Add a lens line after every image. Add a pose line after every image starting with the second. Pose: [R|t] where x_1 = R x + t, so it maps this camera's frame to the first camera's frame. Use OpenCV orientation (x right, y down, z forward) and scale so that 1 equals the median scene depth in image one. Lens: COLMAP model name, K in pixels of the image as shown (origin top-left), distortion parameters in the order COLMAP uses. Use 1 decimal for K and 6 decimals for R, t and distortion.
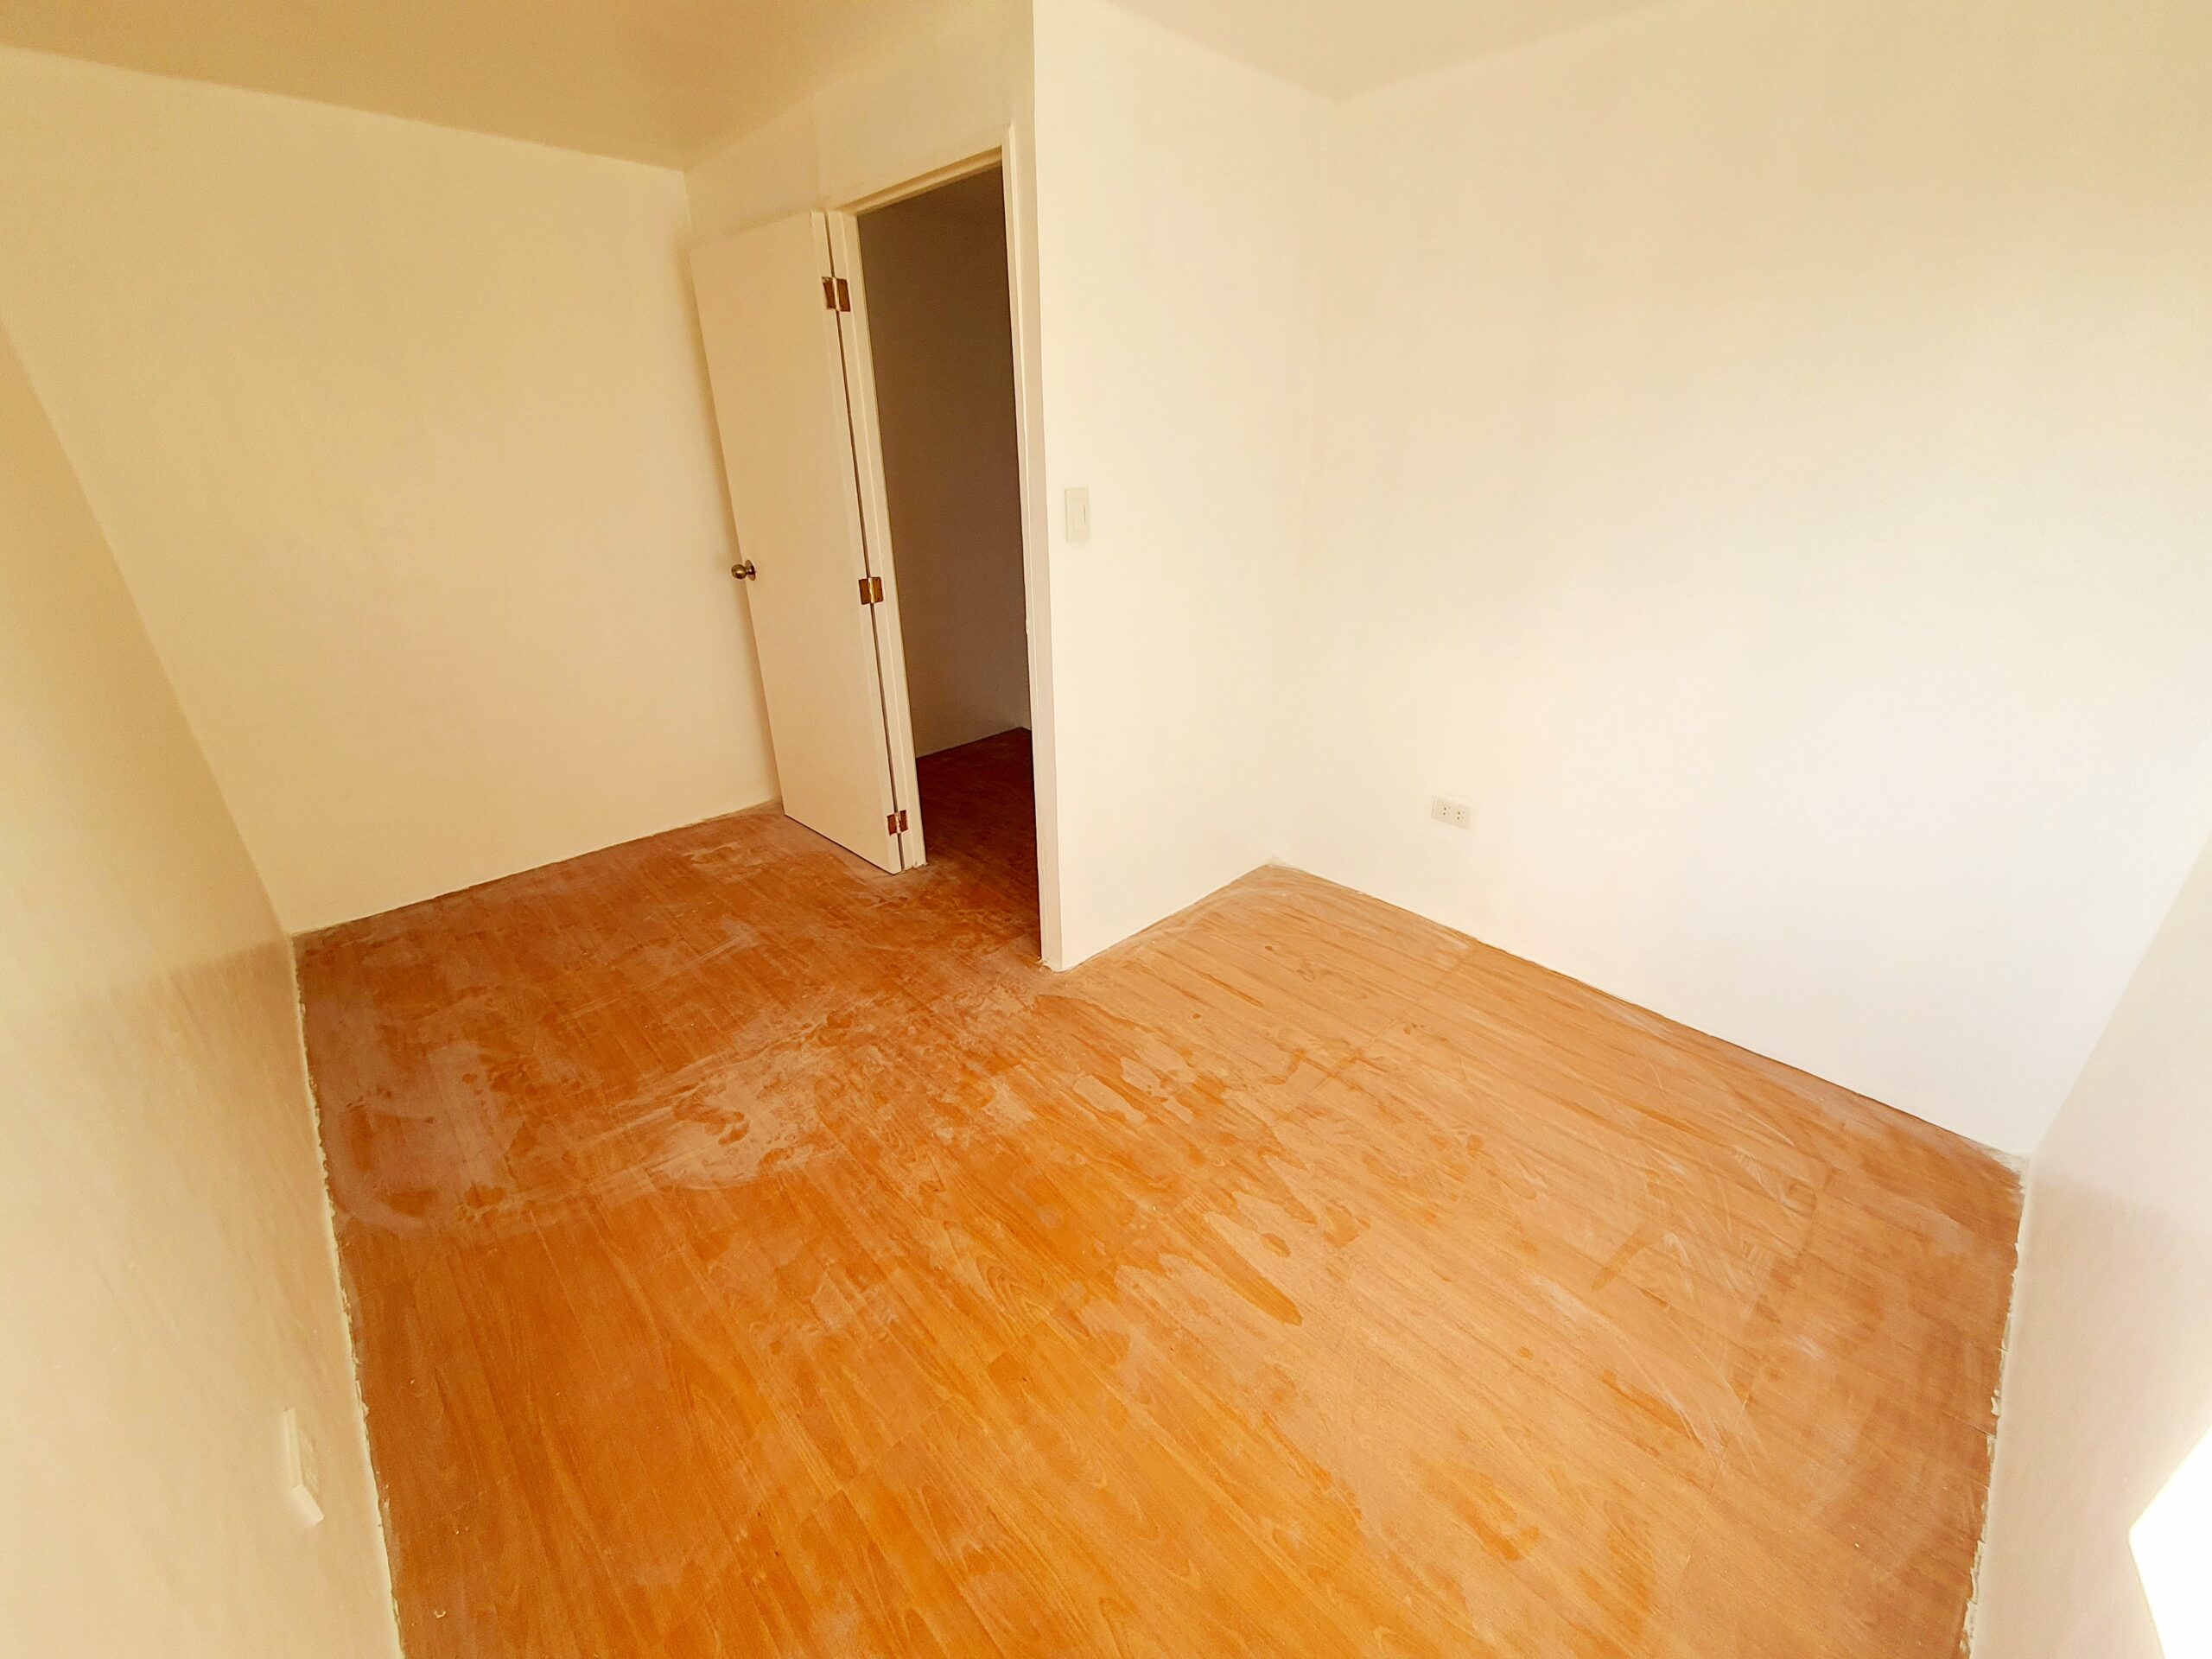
lens RADIAL K [[873.3, 0, 1103.0], [0, 873.3, 832.7], [0, 0, 1]] dist [0.009870, -0.000972]
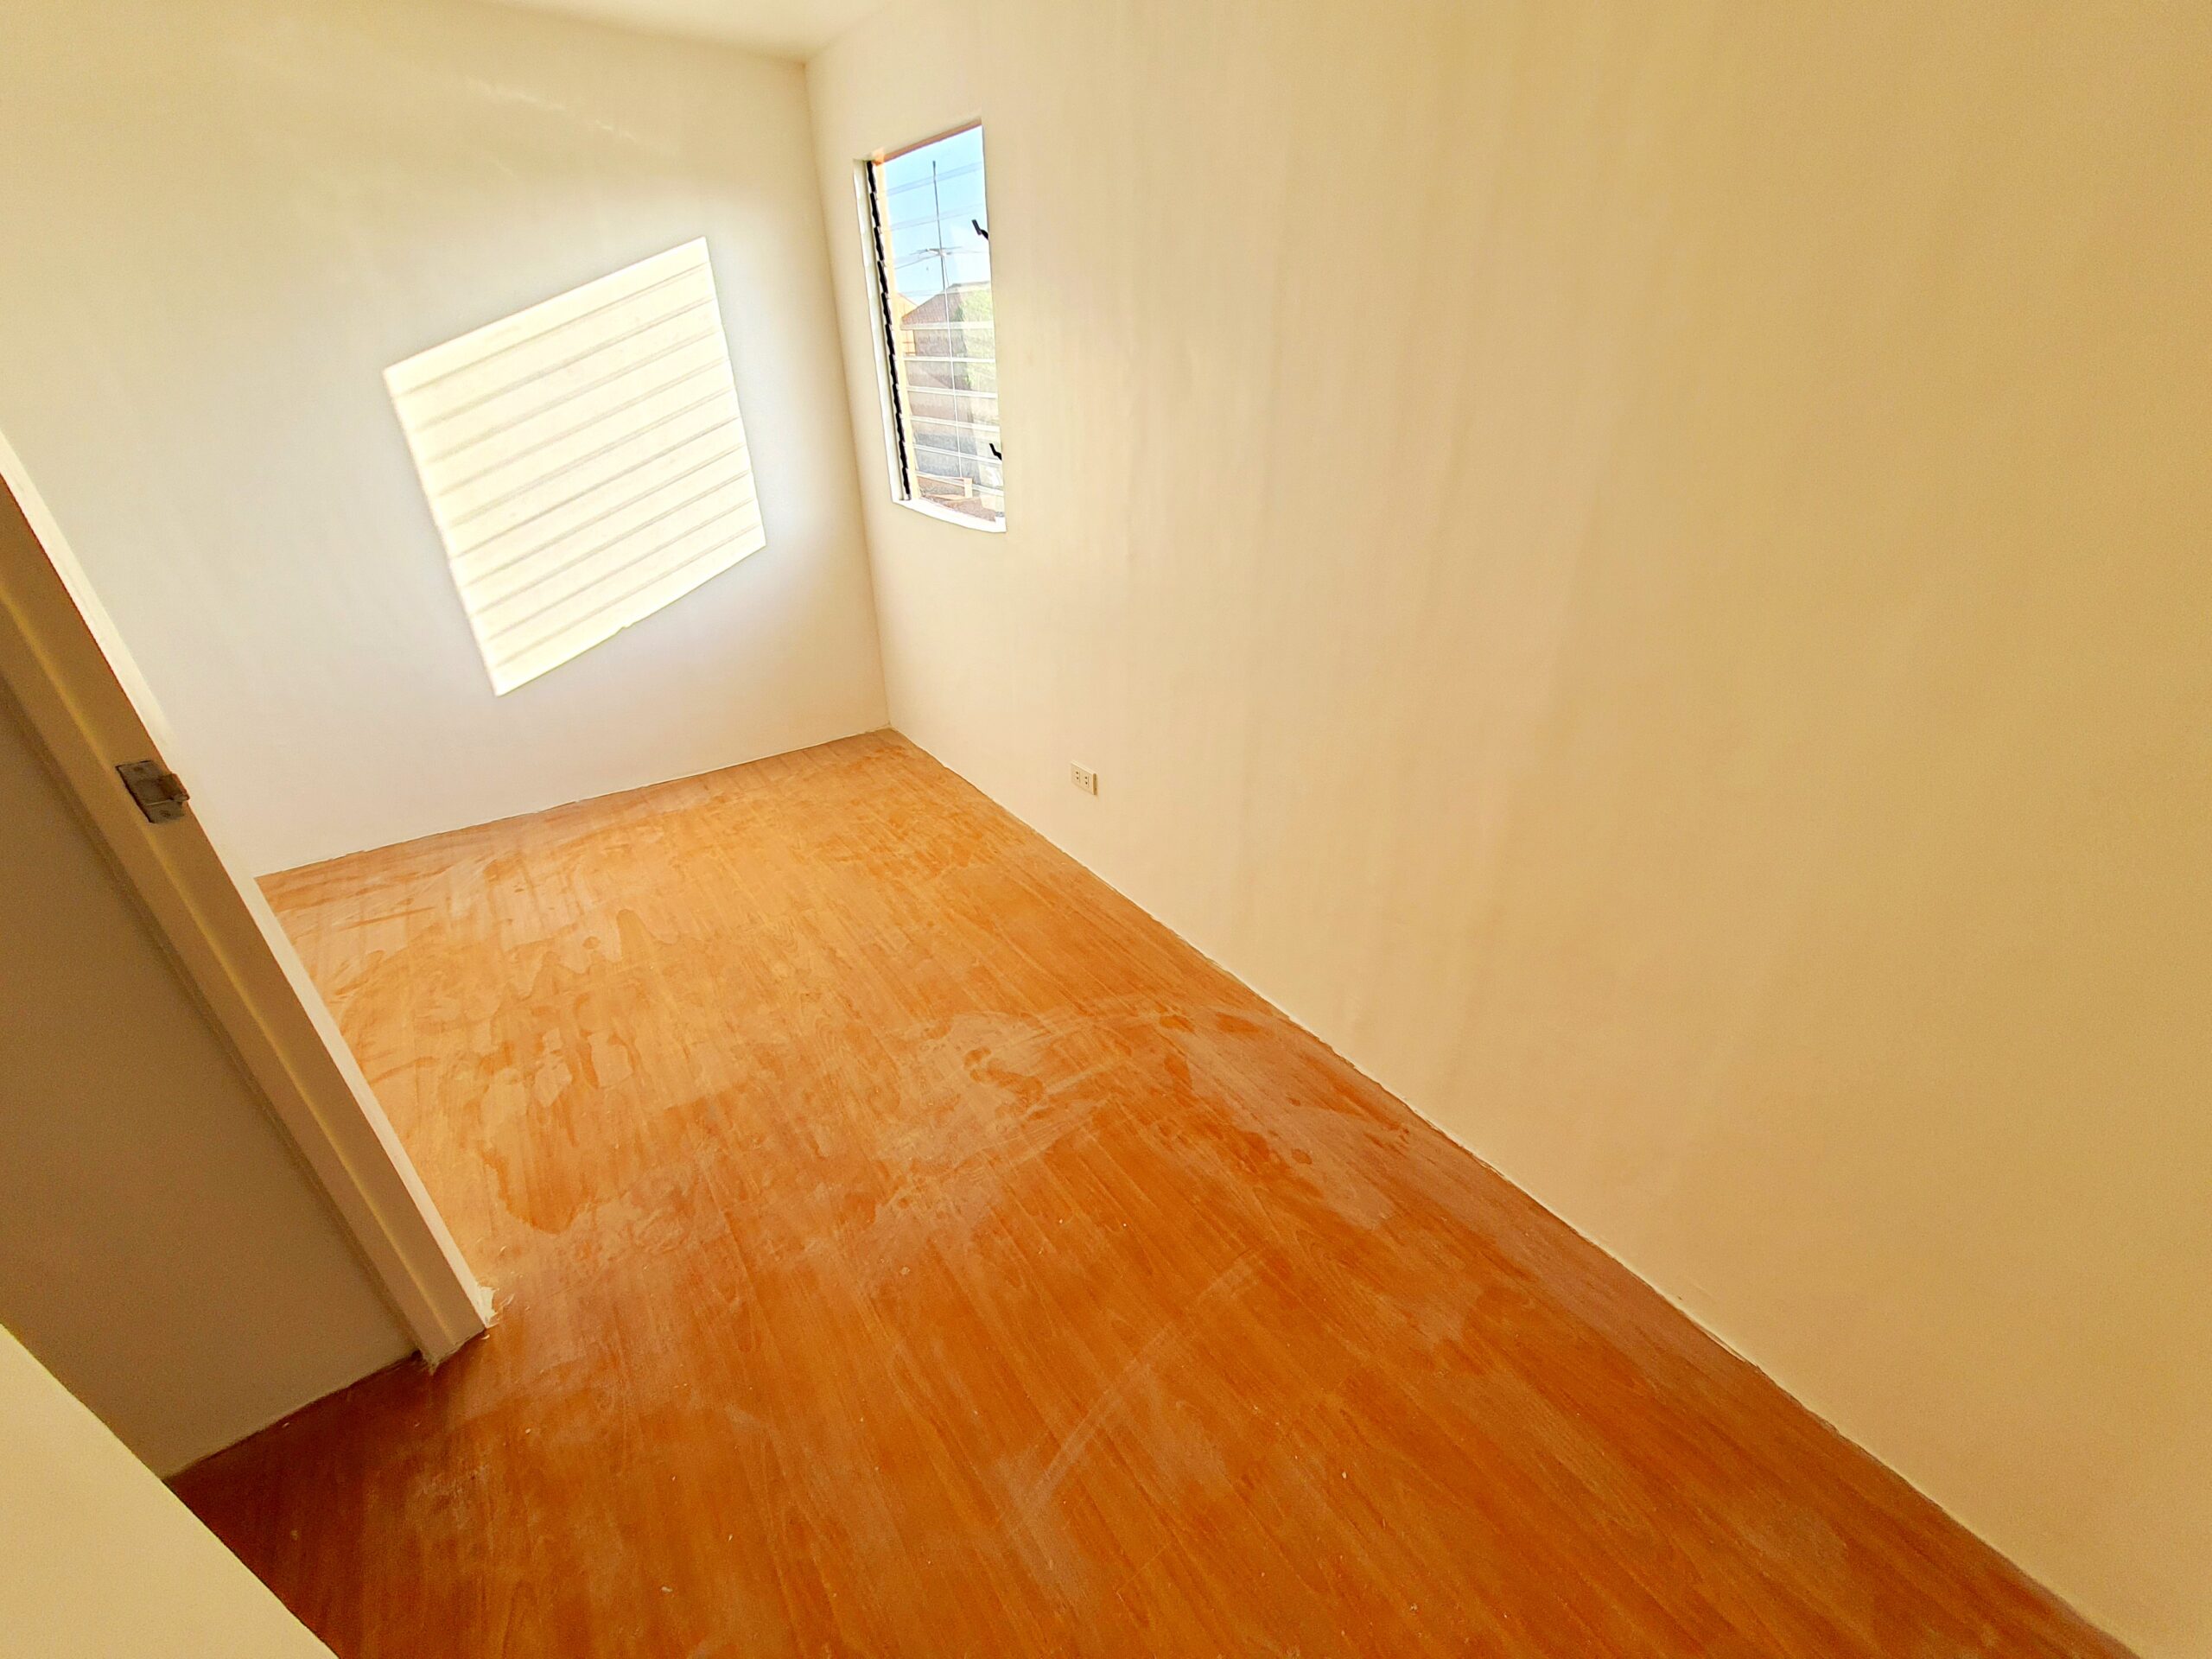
lens RADIAL K [[873.3, 0, 1109.1], [0, 873.3, 825.5], [0, 0, 1]] dist [0.009870, -0.000972]
pose [[-0.992185, -0.051478, 0.113661, -0.661650], [0.059393, 0.606265, 0.793042, -0.607202], [-0.109733, 0.793595, -0.598470, 1.349667]]
